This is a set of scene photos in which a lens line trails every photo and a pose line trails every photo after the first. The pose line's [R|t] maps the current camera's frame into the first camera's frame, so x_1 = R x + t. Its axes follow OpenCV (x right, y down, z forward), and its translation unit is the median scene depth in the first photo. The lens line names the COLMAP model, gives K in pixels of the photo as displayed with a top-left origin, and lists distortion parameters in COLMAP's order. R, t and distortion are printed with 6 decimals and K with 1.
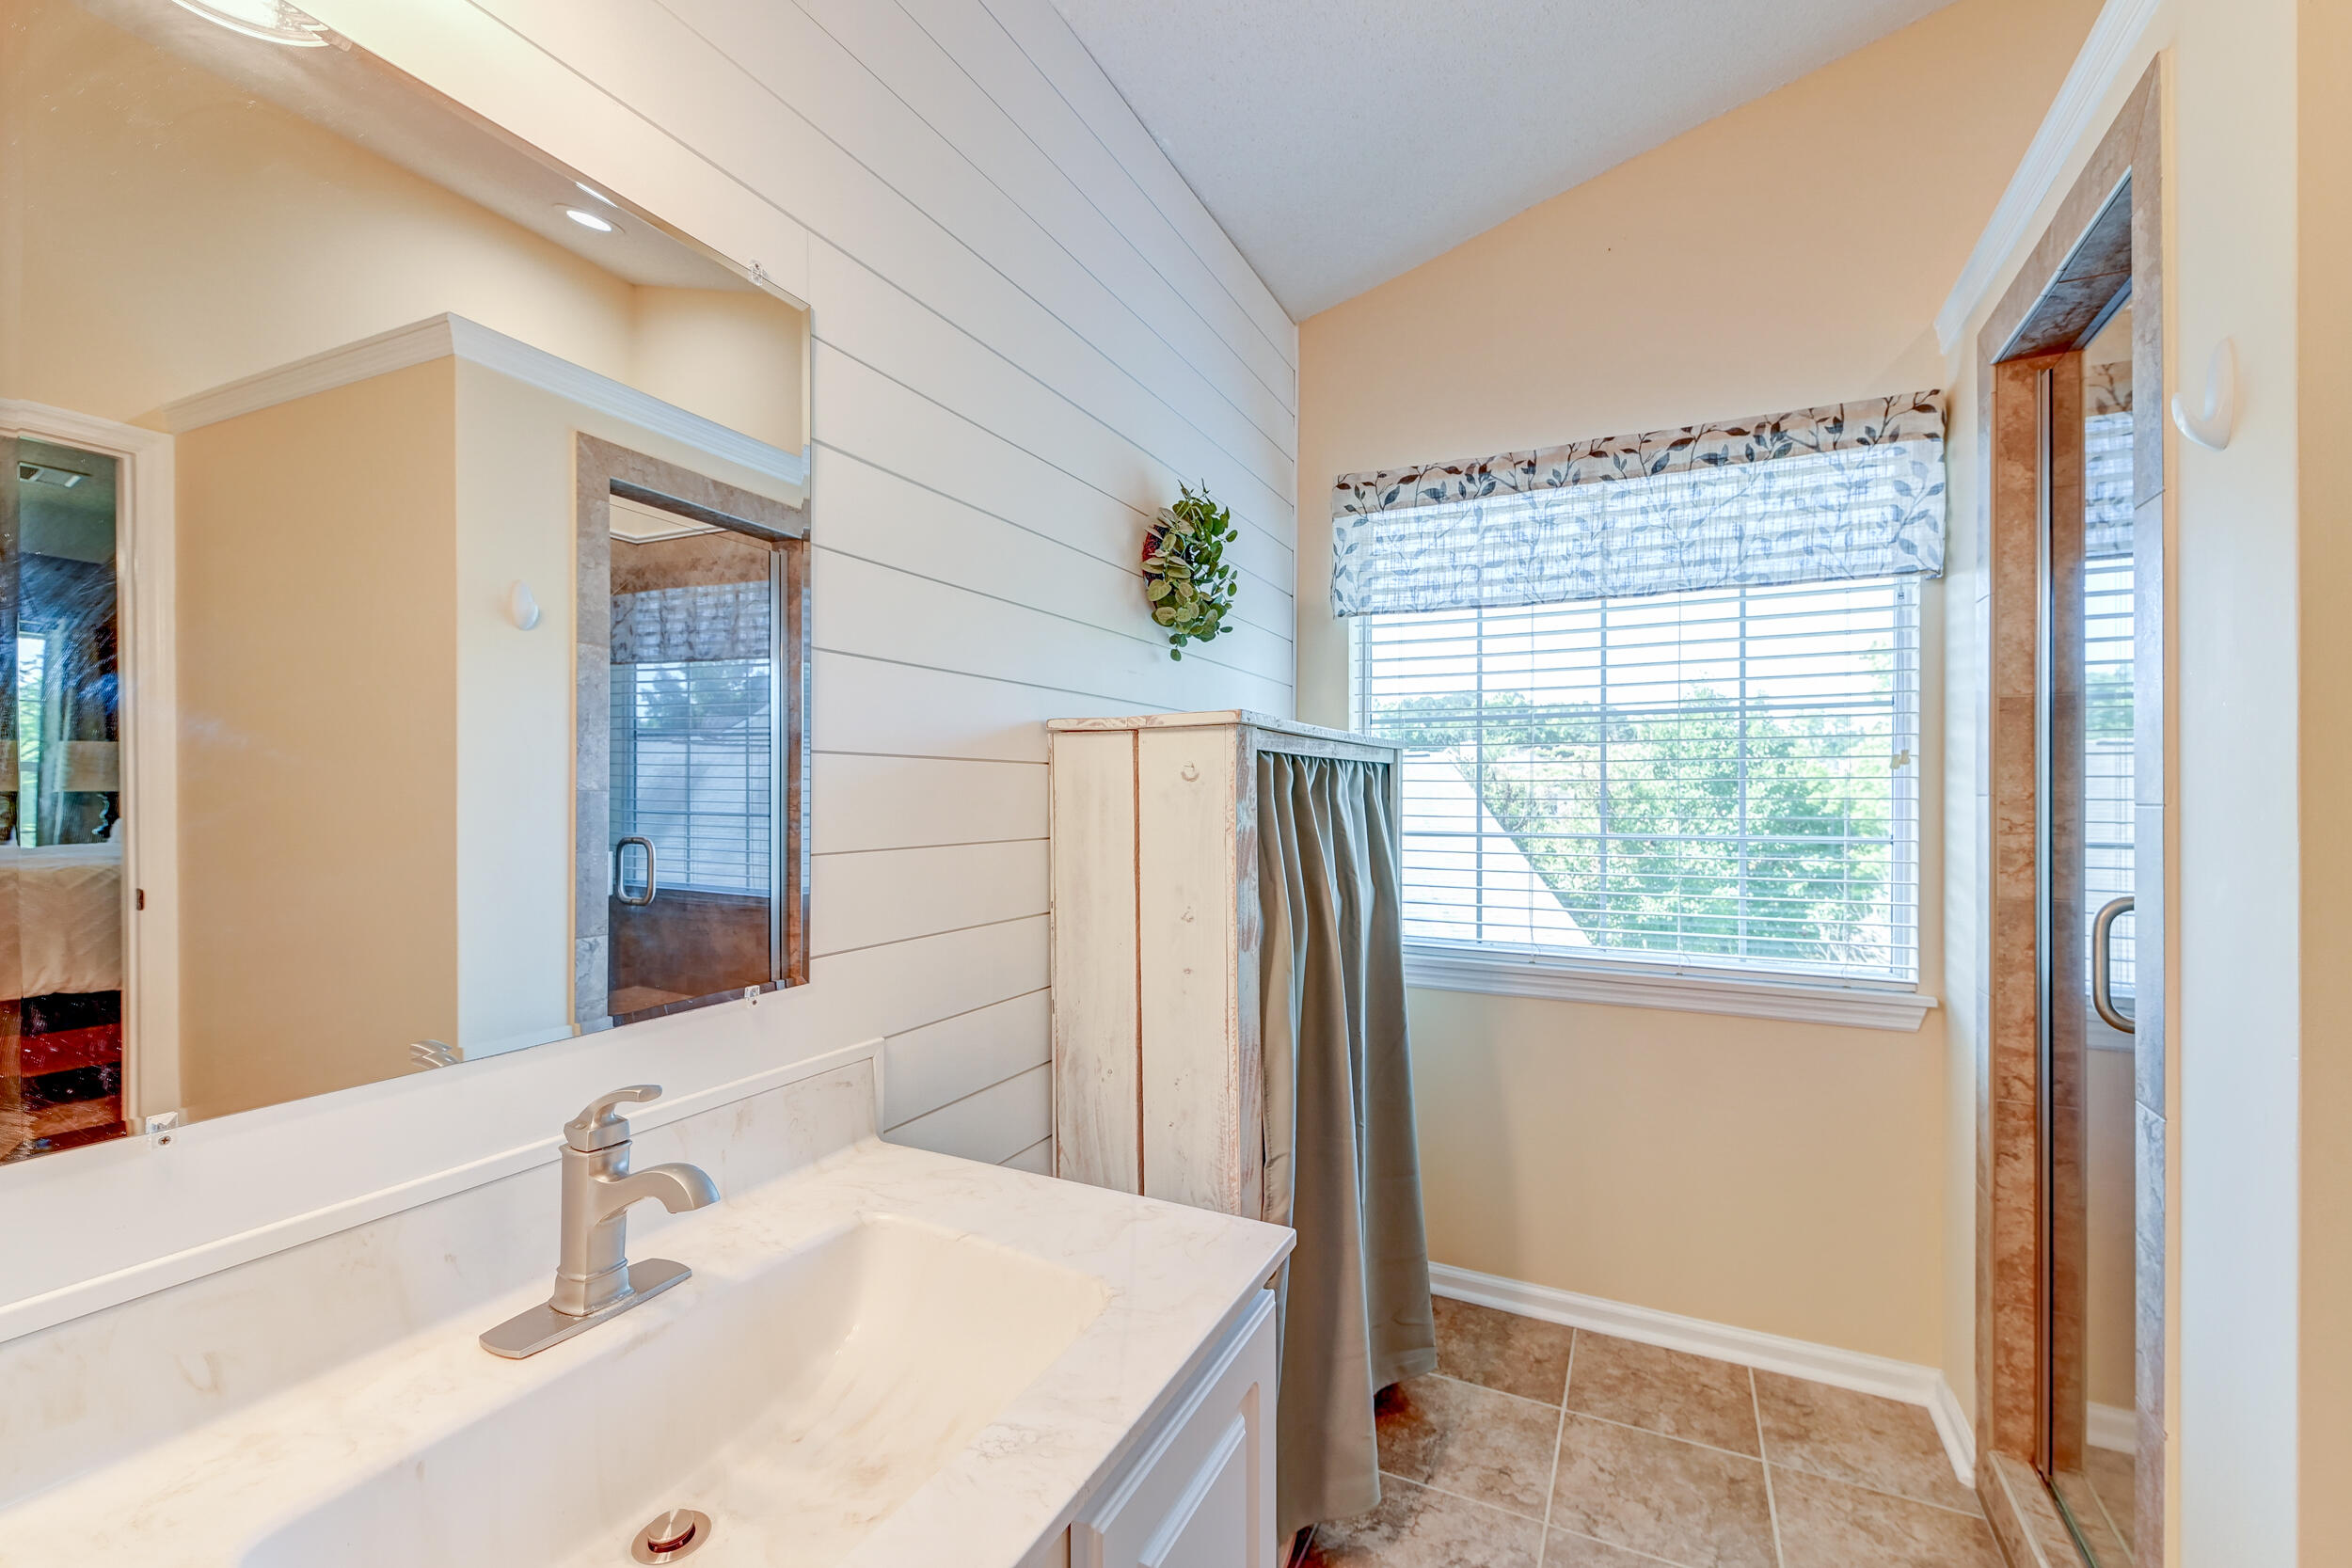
lens RADIAL K [[992.6, 0, 1175.3], [0, 992.6, 777.2], [0, 0, 1]] dist [0.011855, -0.000470]
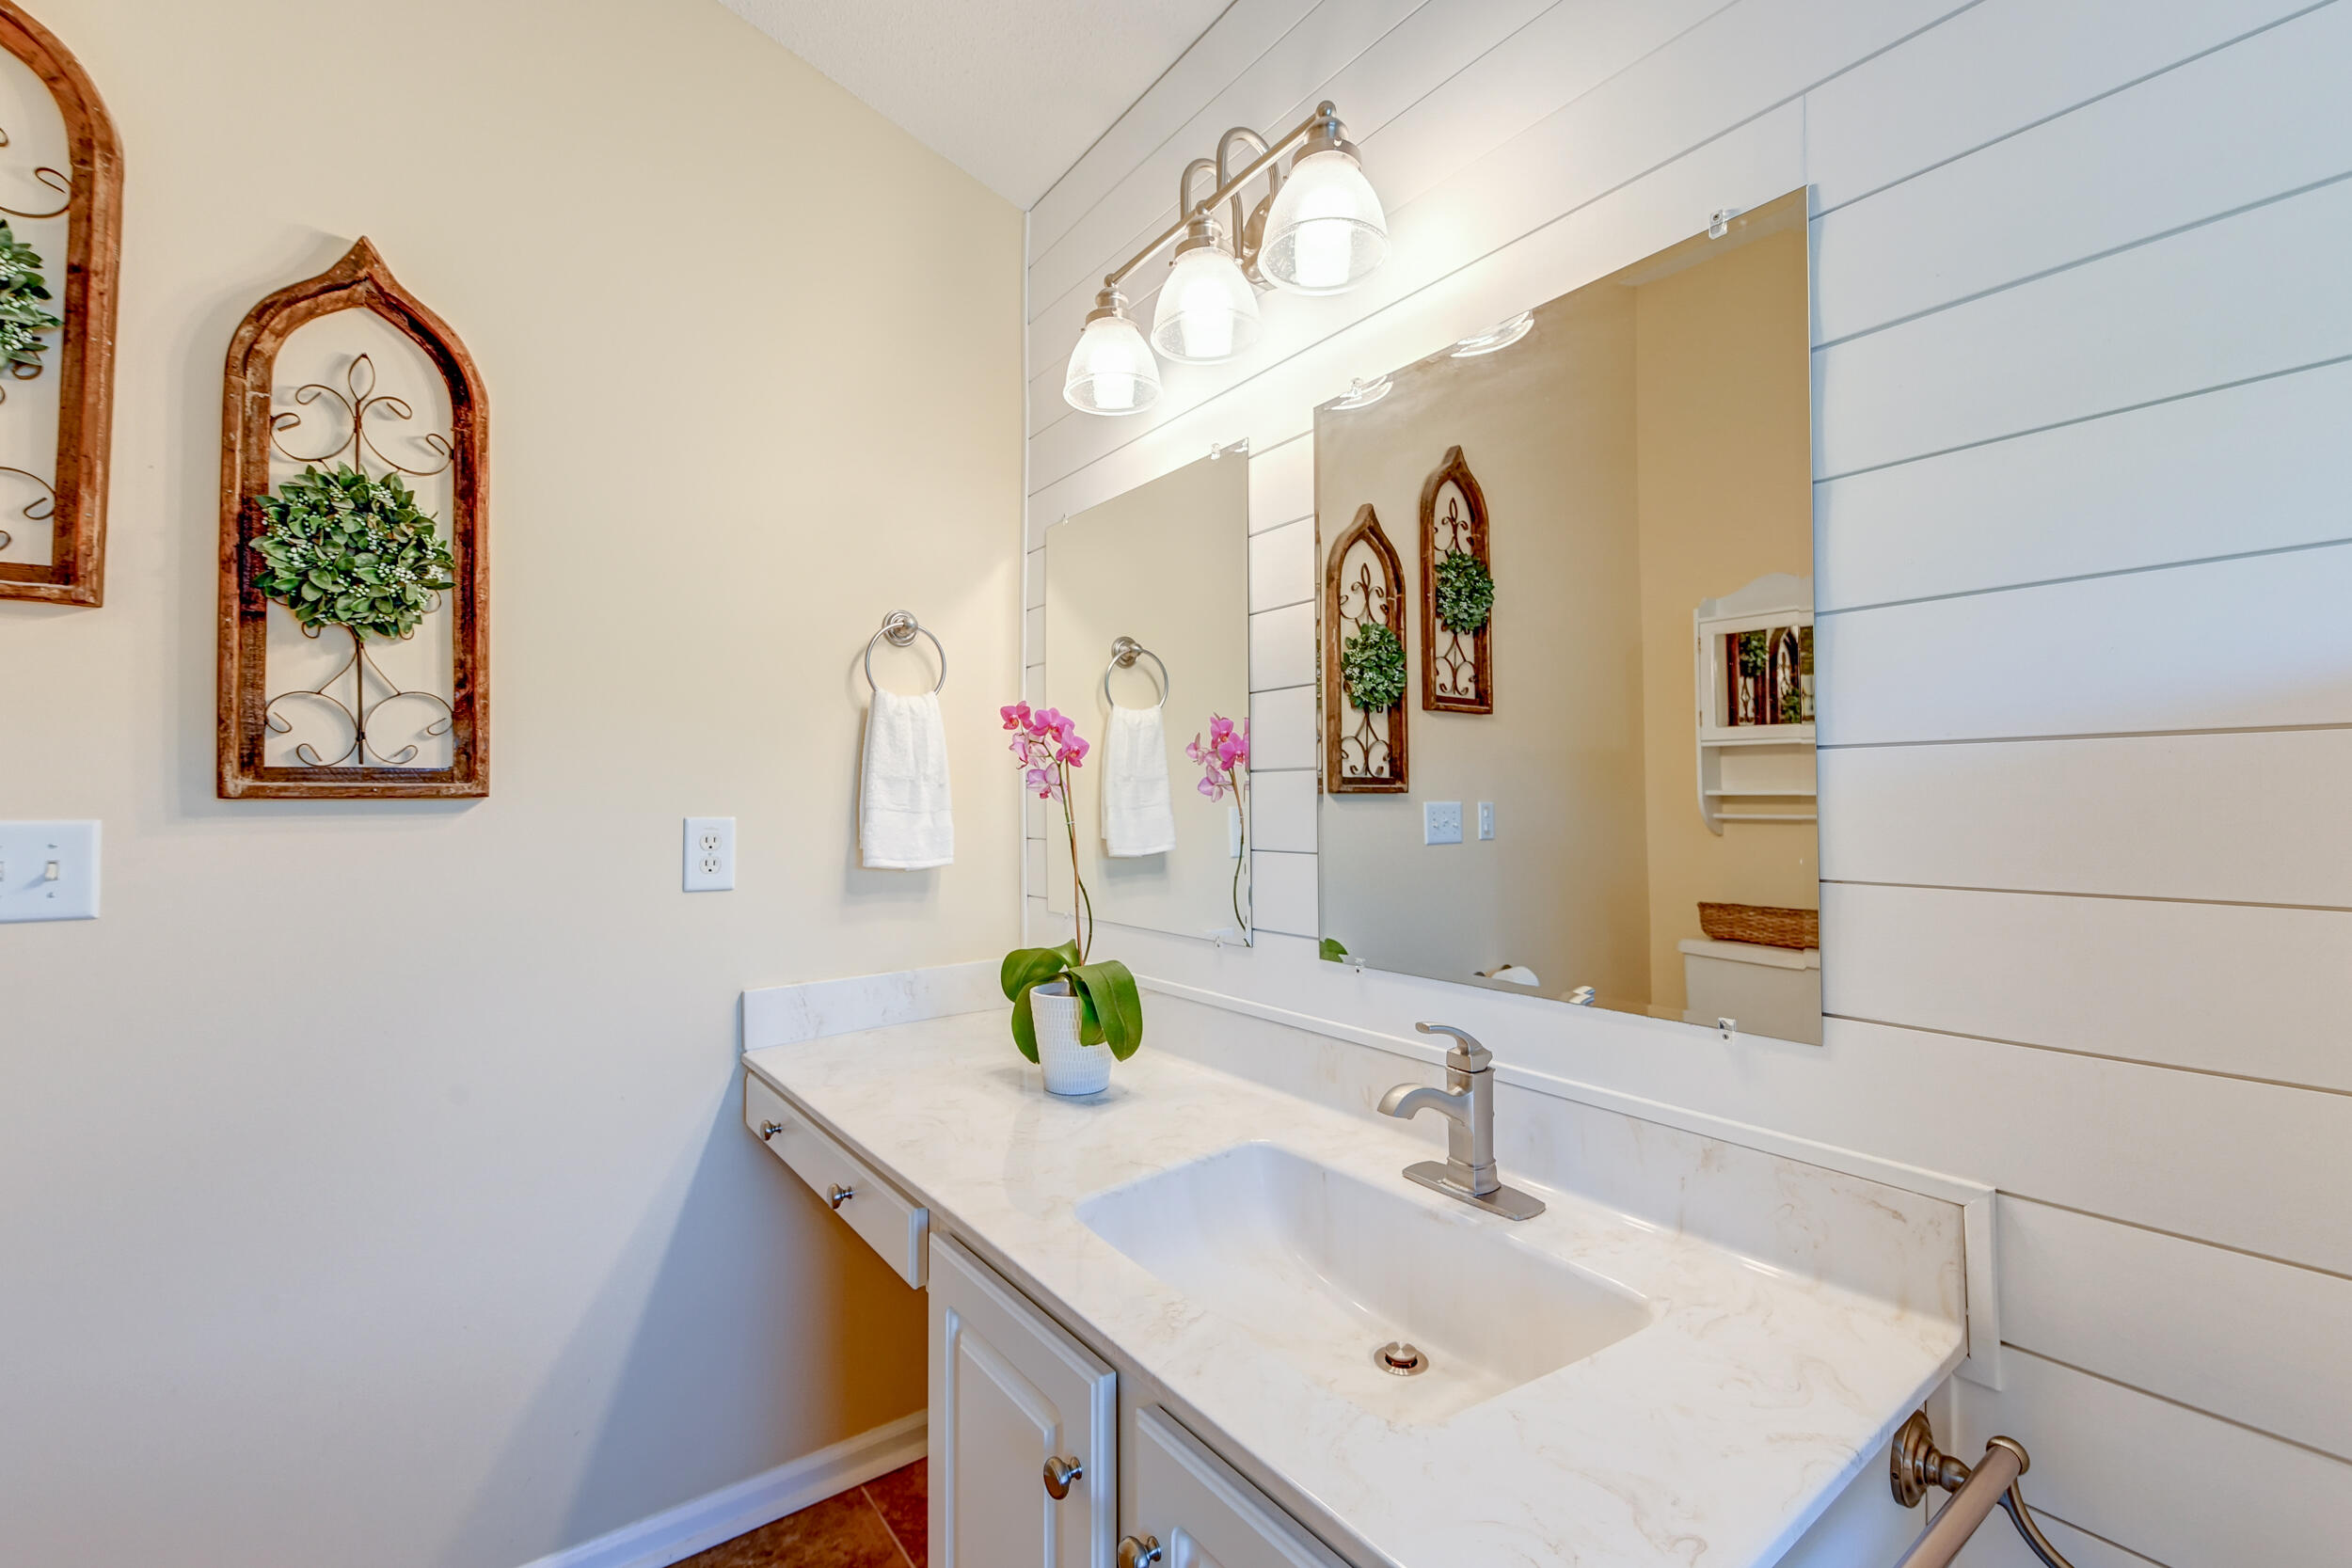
lens RADIAL K [[992.6, 0, 1175.3], [0, 992.6, 777.2], [0, 0, 1]] dist [0.011855, -0.000470]
pose [[-0.452332, -0.028089, -0.891407, 0.628078], [0.009525, 0.999295, -0.036321, 0.024836], [0.891799, -0.024920, -0.451745, 1.021683]]
